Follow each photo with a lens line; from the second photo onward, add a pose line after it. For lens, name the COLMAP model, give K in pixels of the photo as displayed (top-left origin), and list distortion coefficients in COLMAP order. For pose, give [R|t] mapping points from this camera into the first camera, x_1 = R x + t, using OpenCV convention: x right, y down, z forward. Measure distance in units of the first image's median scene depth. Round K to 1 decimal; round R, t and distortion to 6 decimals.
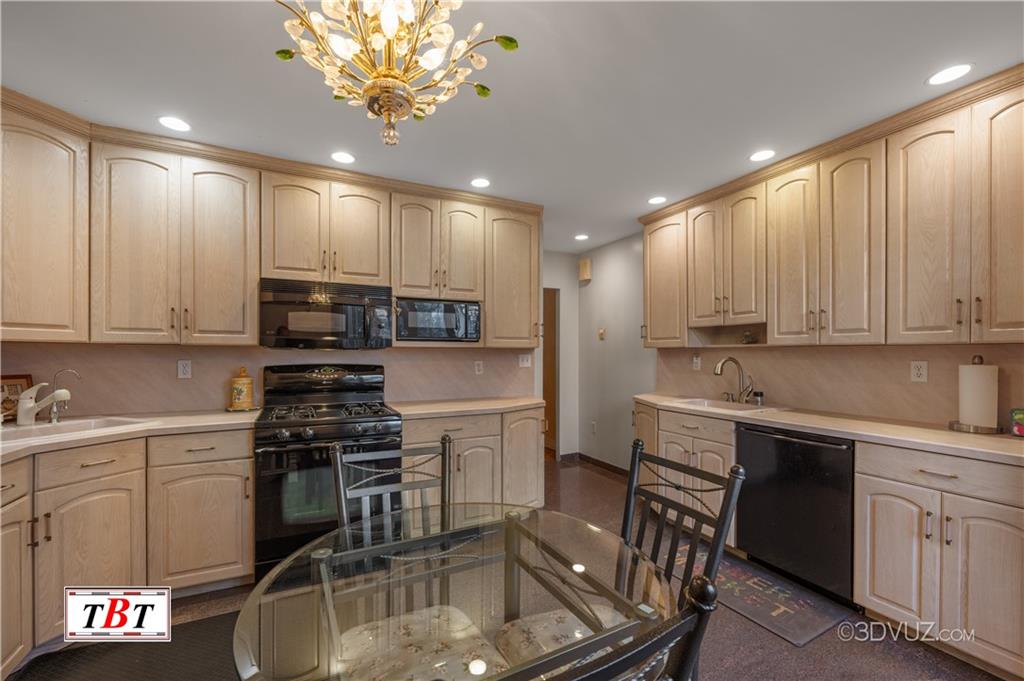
lens RADIAL K [[422.9, 0, 510.6], [0, 422.9, 353.9], [0, 0, 1]] dist [-0.001480, -0.000070]
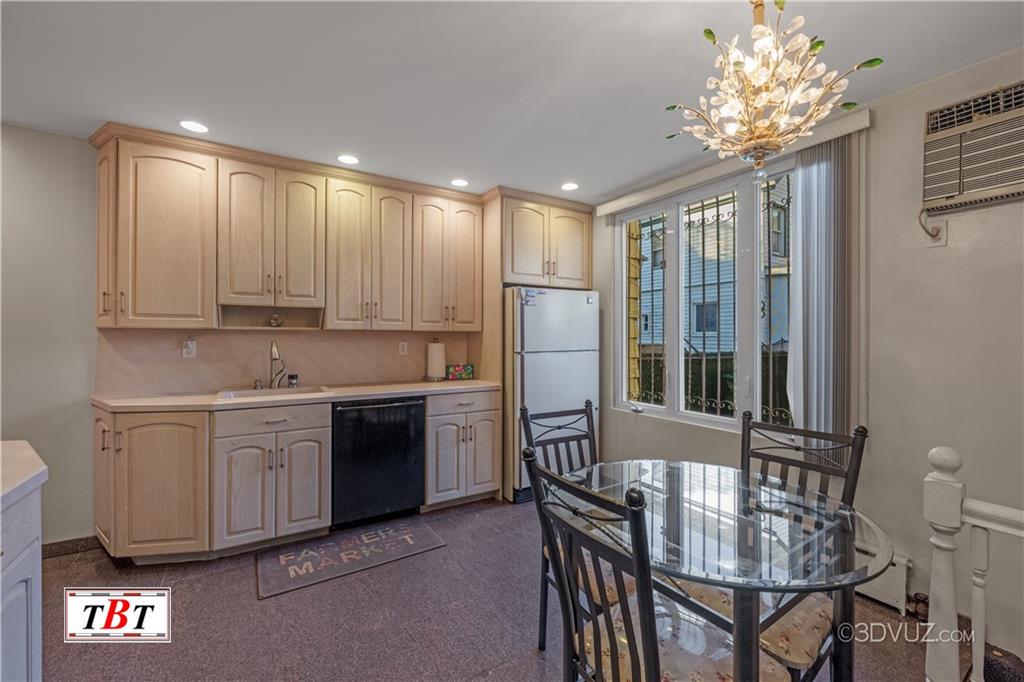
lens RADIAL K [[410.3, 0, 509.0], [0, 410.3, 336.9], [0, 0, 1]] dist [-0.000615, -0.000034]
pose [[-0.086476, 0.003865, 0.996246, -0.454183], [0.001564, 0.999992, -0.003744, 0.004211], [-0.996253, 0.001235, -0.086481, 0.590041]]
